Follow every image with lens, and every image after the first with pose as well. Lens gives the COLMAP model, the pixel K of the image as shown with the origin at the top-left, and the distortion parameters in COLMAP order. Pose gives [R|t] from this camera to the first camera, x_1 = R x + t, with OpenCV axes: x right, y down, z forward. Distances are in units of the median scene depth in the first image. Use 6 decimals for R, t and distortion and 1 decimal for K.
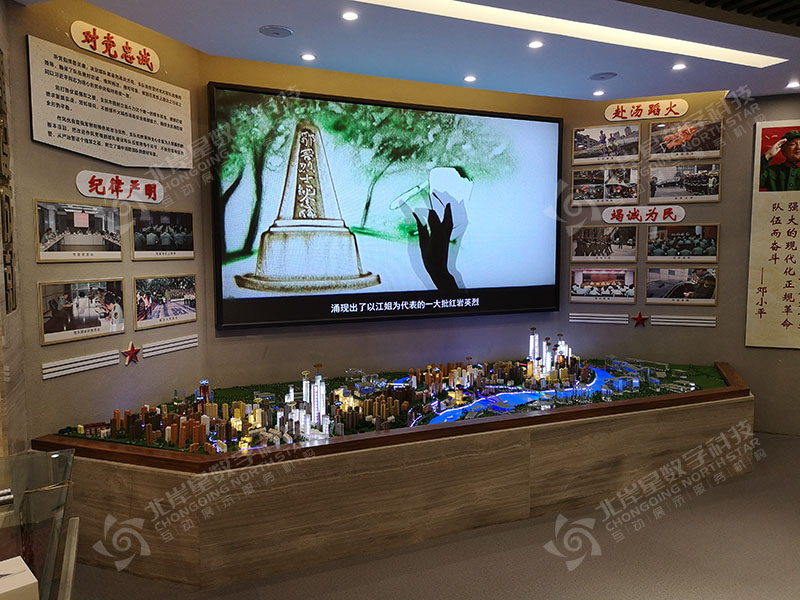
lens RADIAL K [[634.5, 0, 400.8], [0, 634.5, 299.4], [0, 0, 1]] dist [0.057258, -0.041493]
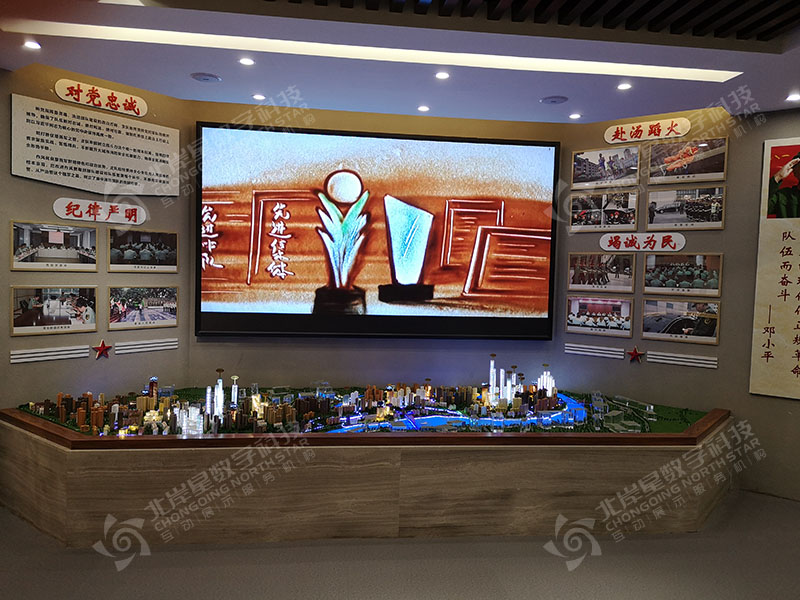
lens RADIAL K [[634.5, 0, 408.4], [0, 634.5, 300.7], [0, 0, 1]] dist [0.057258, -0.041493]
pose [[0.952696, 0.044529, -0.300646, 0.451558], [-0.055044, 0.998130, -0.026590, -0.005493], [0.298900, 0.041880, 0.953365, 0.022068]]
